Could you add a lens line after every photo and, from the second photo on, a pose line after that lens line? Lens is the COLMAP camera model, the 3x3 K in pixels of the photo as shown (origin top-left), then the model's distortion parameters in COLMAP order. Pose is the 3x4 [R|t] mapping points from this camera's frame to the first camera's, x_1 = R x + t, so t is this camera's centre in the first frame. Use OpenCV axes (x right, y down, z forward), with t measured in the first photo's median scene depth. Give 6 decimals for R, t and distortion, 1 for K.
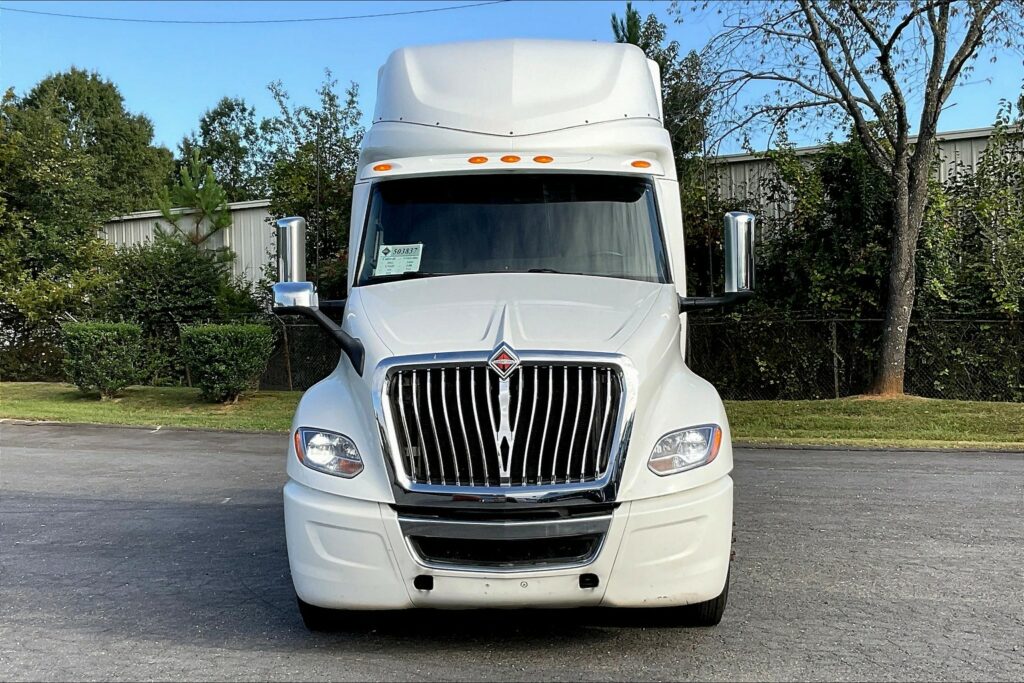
lens RADIAL K [[1407.5, 0, 512.0], [0, 1407.5, 341.5], [0, 0, 1]] dist [0.049715, 0.037818]
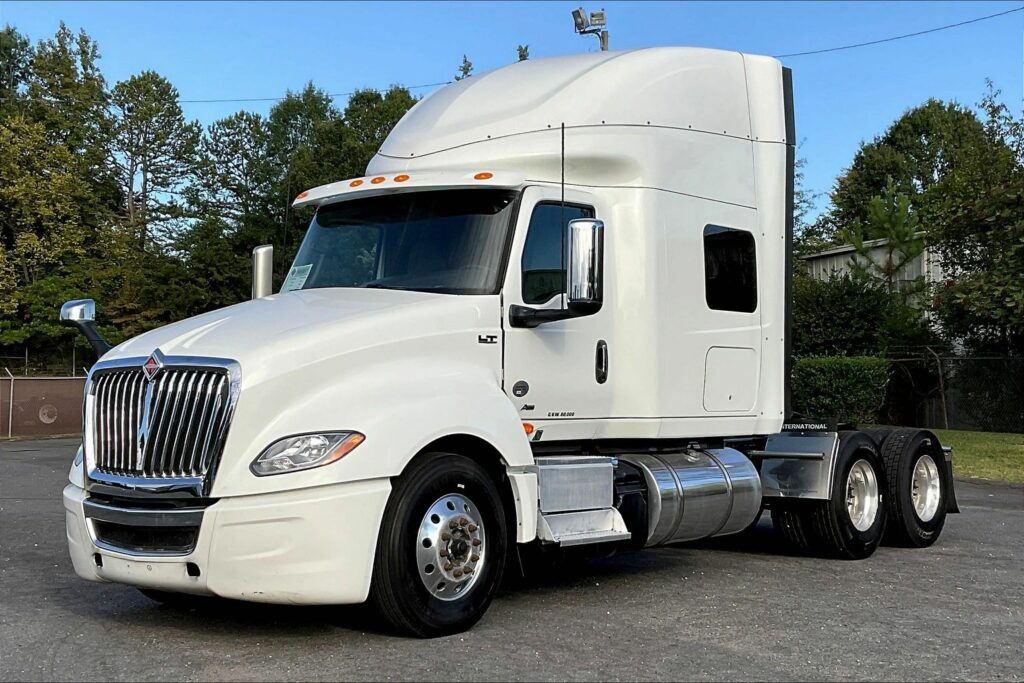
lens RADIAL K [[1454.9, 0, 516.8], [0, 1454.9, 343.4], [0, 0, 1]] dist [0.138632, 0.024576]
pose [[0.790930, -0.007138, -0.611865, 0.252668], [-0.009771, 0.999657, -0.024291, 0.005895], [0.611829, 0.025191, 0.790589, 0.069807]]
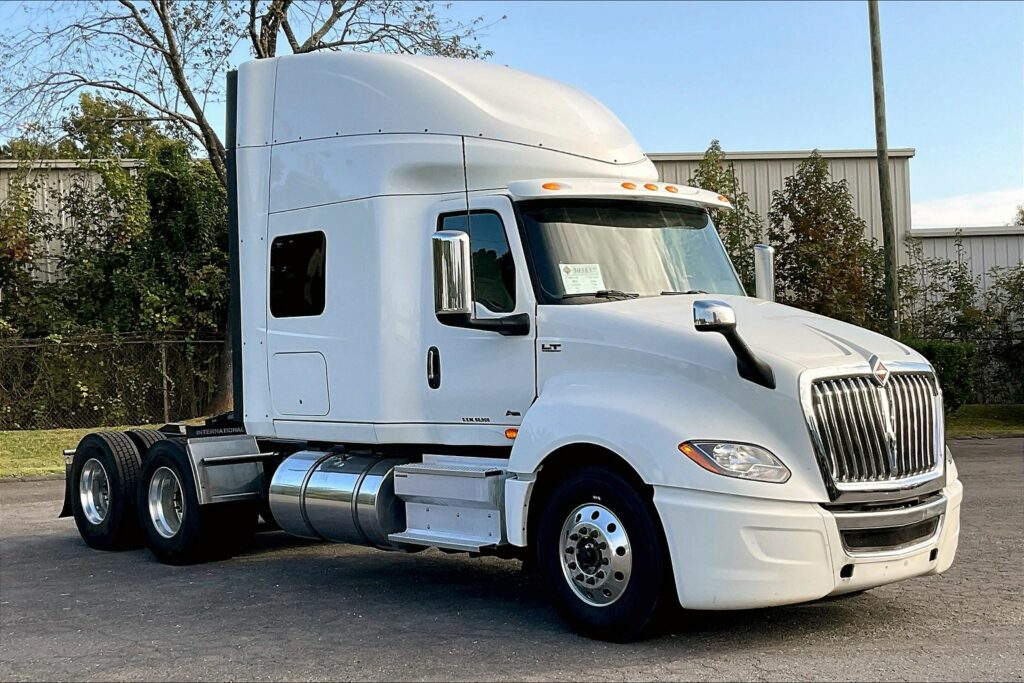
lens RADIAL K [[1454.9, 0, 516.8], [0, 1454.9, 343.4], [0, 0, 1]] dist [0.138632, 0.024576]
pose [[0.735599, -0.005943, 0.677391, -0.280637], [0.016495, 0.999822, -0.009140, -0.000674], [-0.677216, 0.017897, 0.735566, 0.086256]]
